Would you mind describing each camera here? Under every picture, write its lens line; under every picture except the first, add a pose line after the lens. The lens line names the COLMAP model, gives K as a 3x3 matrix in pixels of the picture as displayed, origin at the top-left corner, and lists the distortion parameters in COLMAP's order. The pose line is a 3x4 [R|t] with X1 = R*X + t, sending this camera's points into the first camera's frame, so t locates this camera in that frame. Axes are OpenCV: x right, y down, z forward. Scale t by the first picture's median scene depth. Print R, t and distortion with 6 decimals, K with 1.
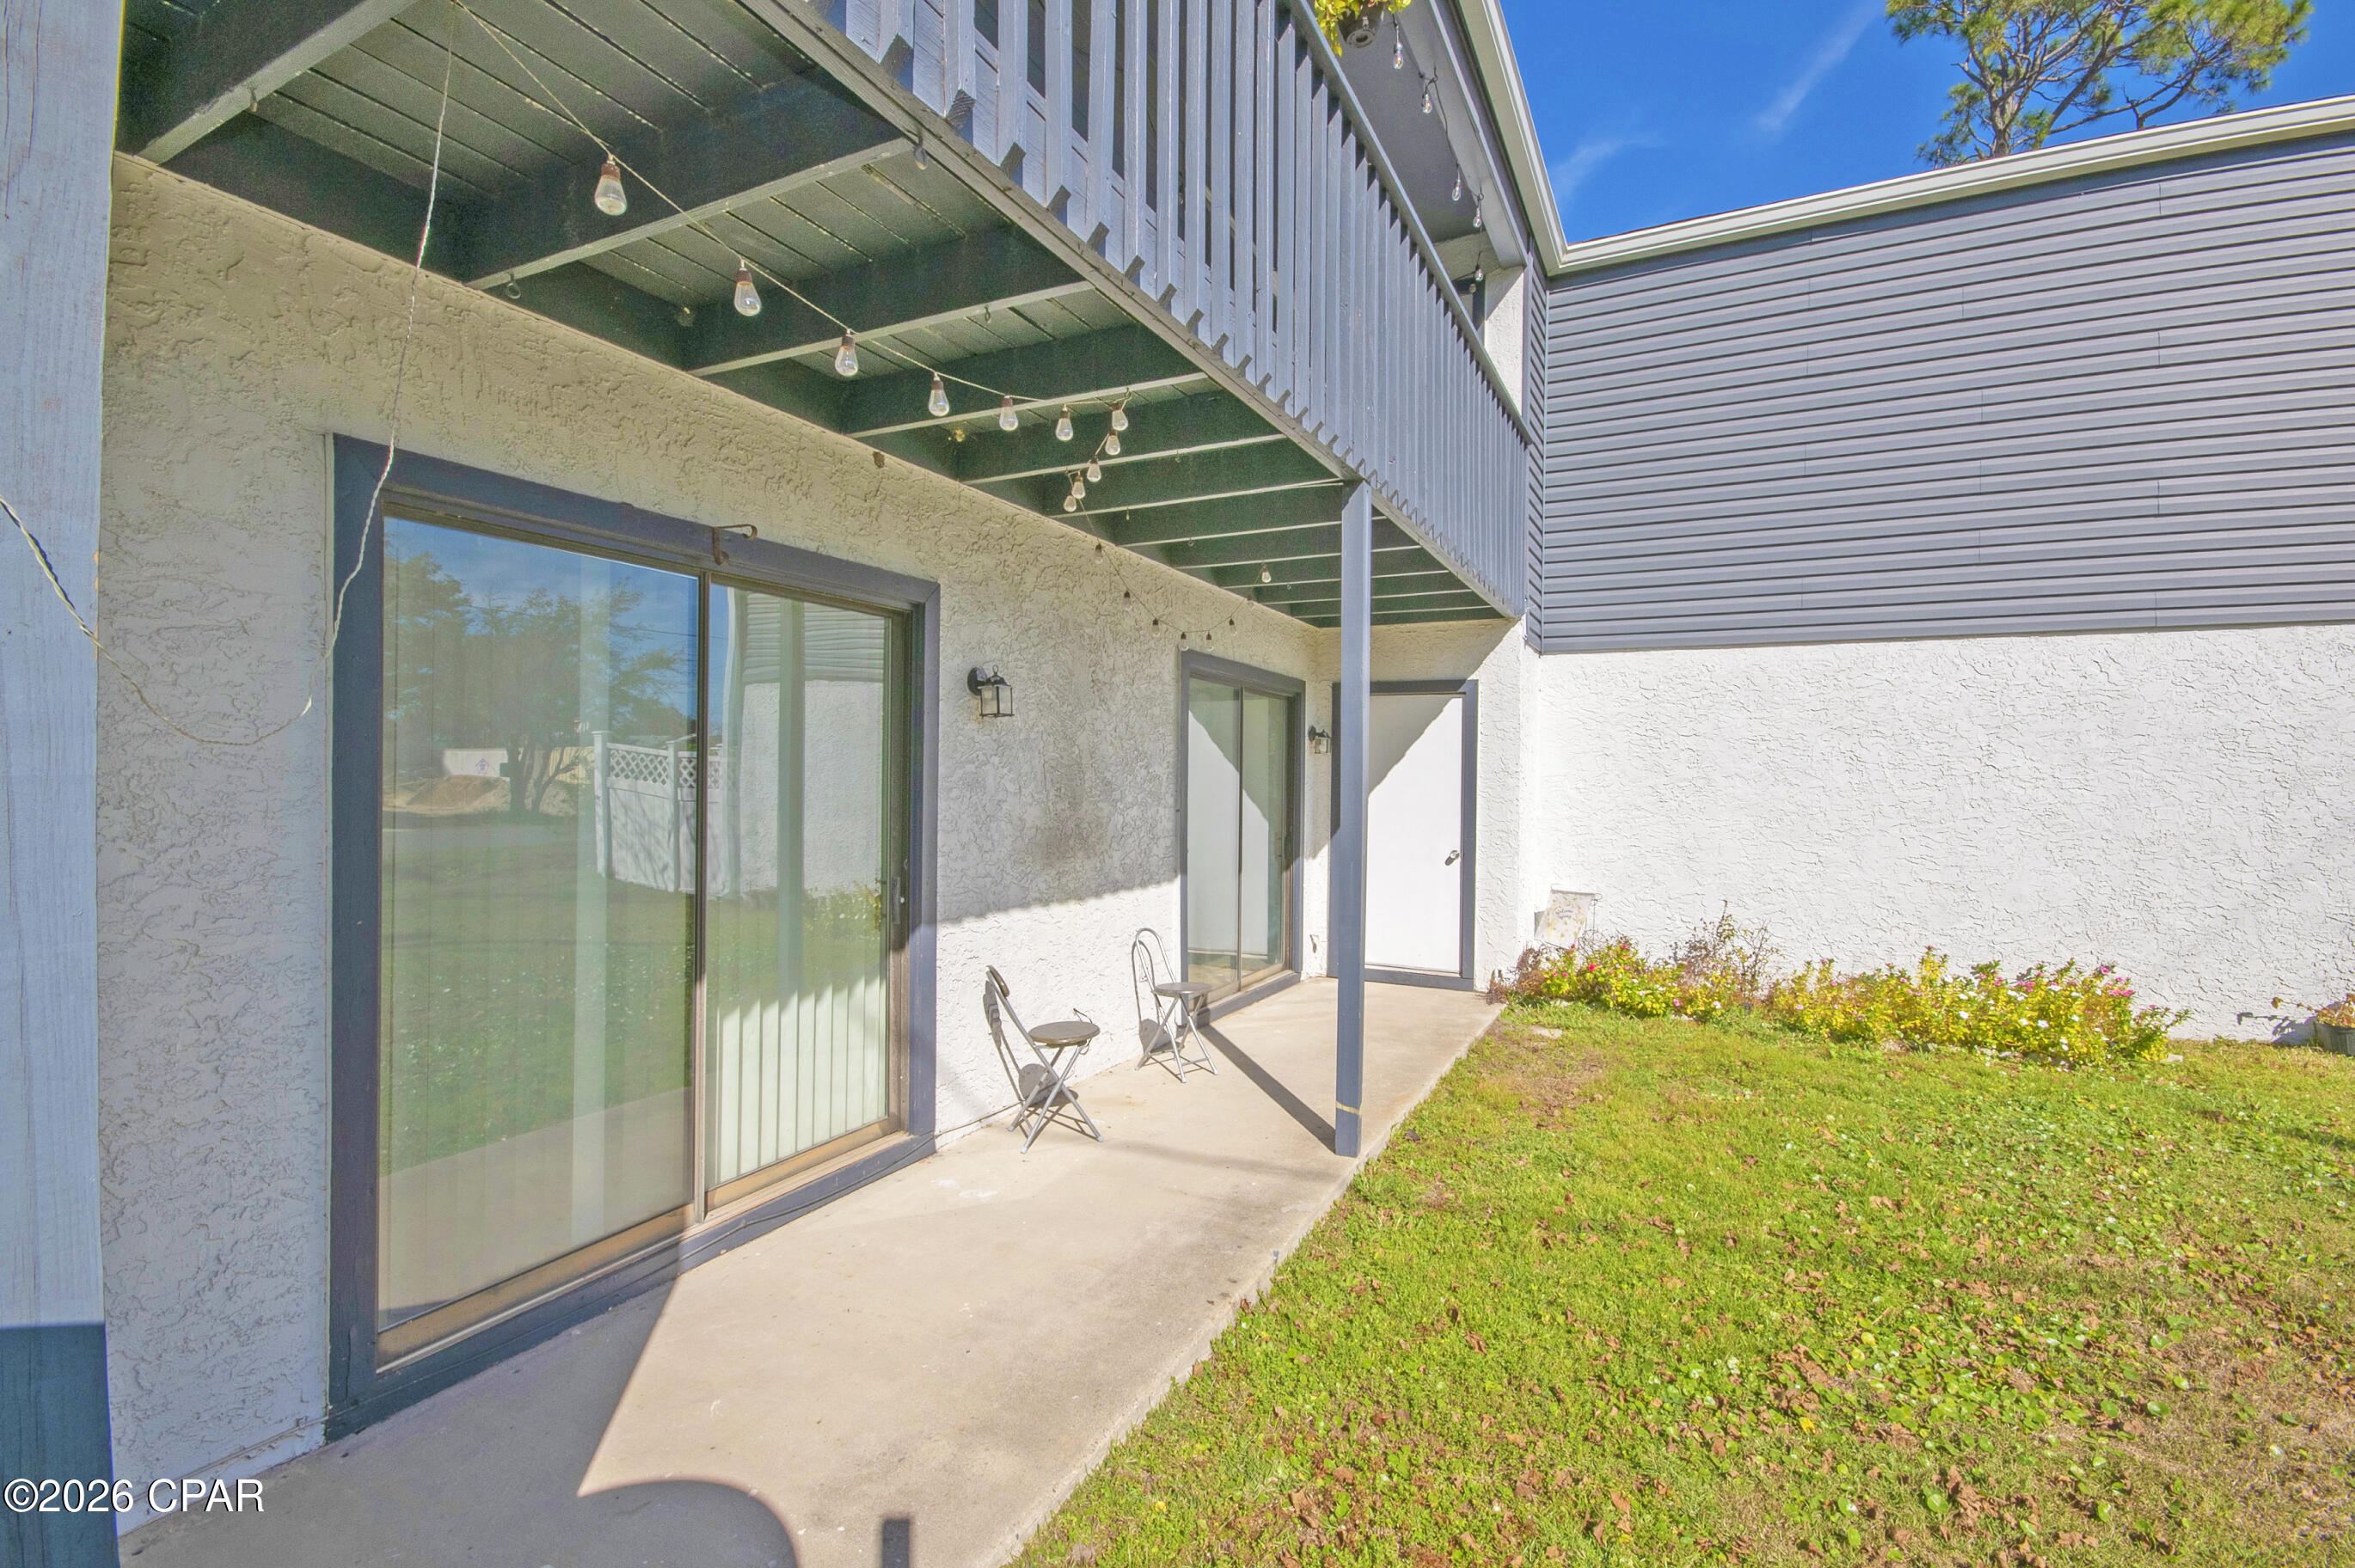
lens RADIAL K [[1036.4, 0, 1190.3], [0, 1036.4, 783.4], [0, 0, 1]] dist [0.001104, -0.016332]
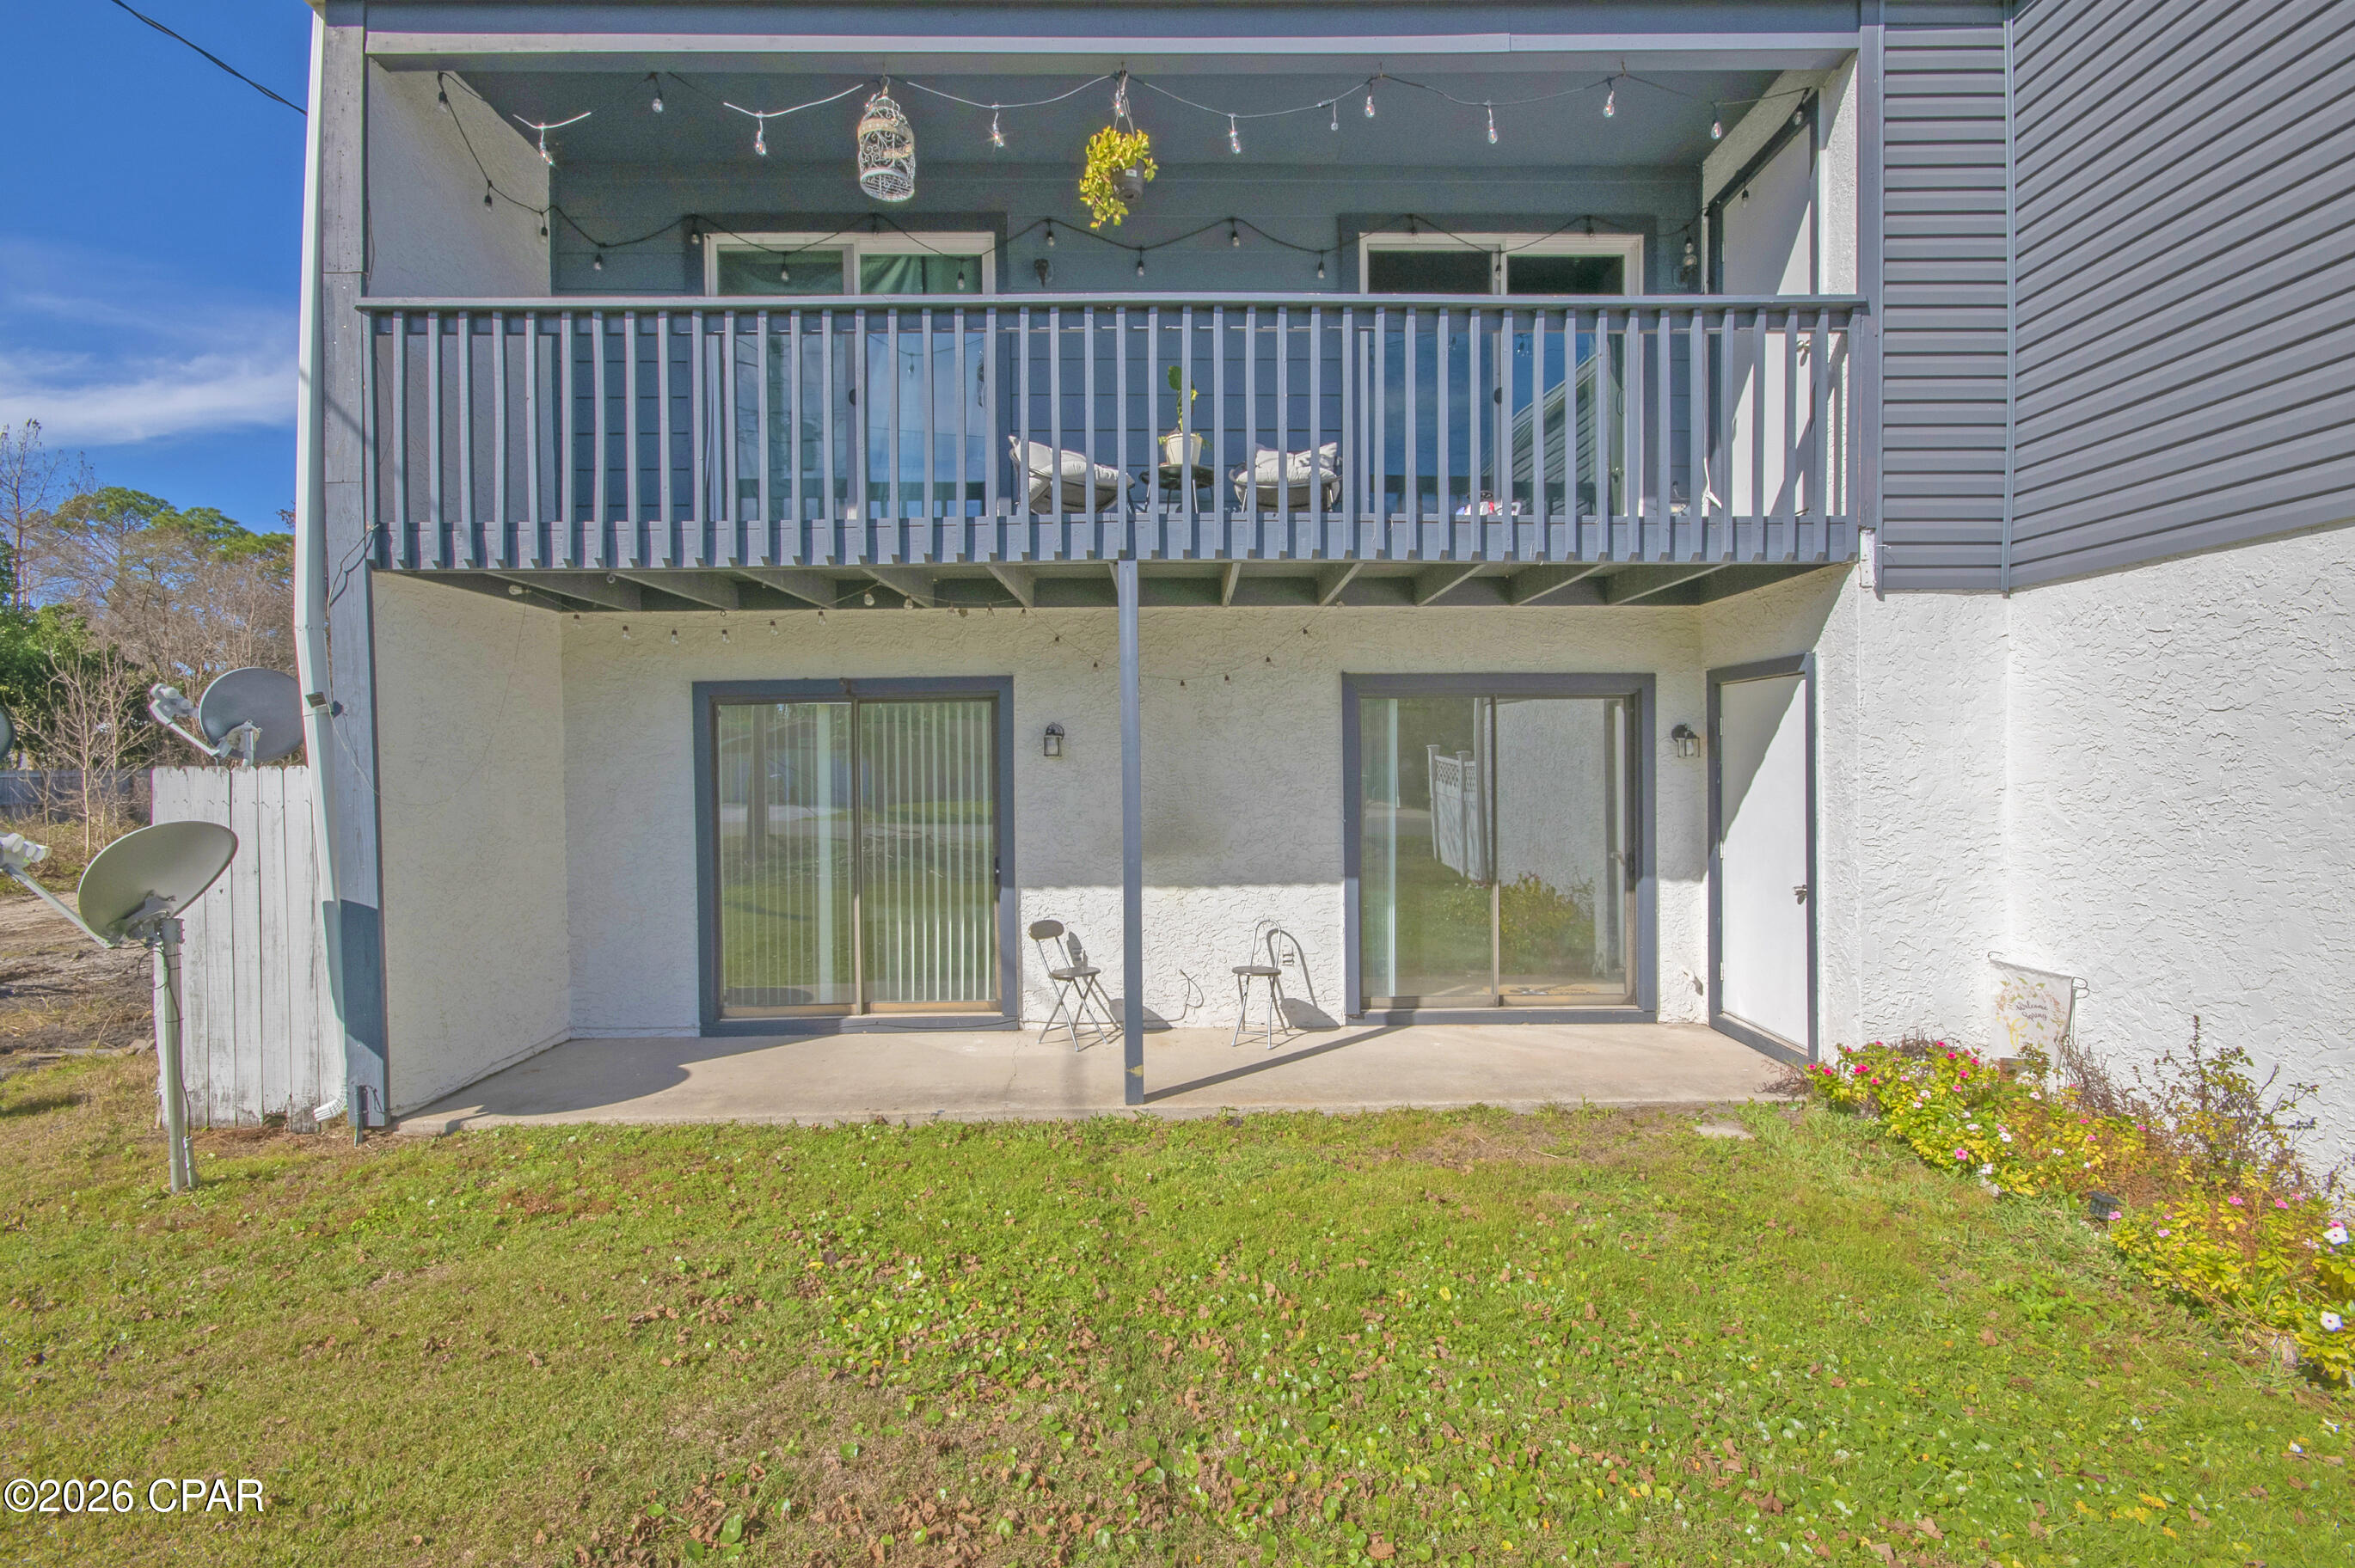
lens RADIAL K [[1036.4, 0, 1190.3], [0, 1036.4, 783.4], [0, 0, 1]] dist [0.001104, -0.016332]
pose [[0.454412, -0.003117, -0.890786, 0.965689], [0.009776, 0.999951, 0.001488, -0.018645], [0.890738, -0.009384, 0.454420, 0.376781]]
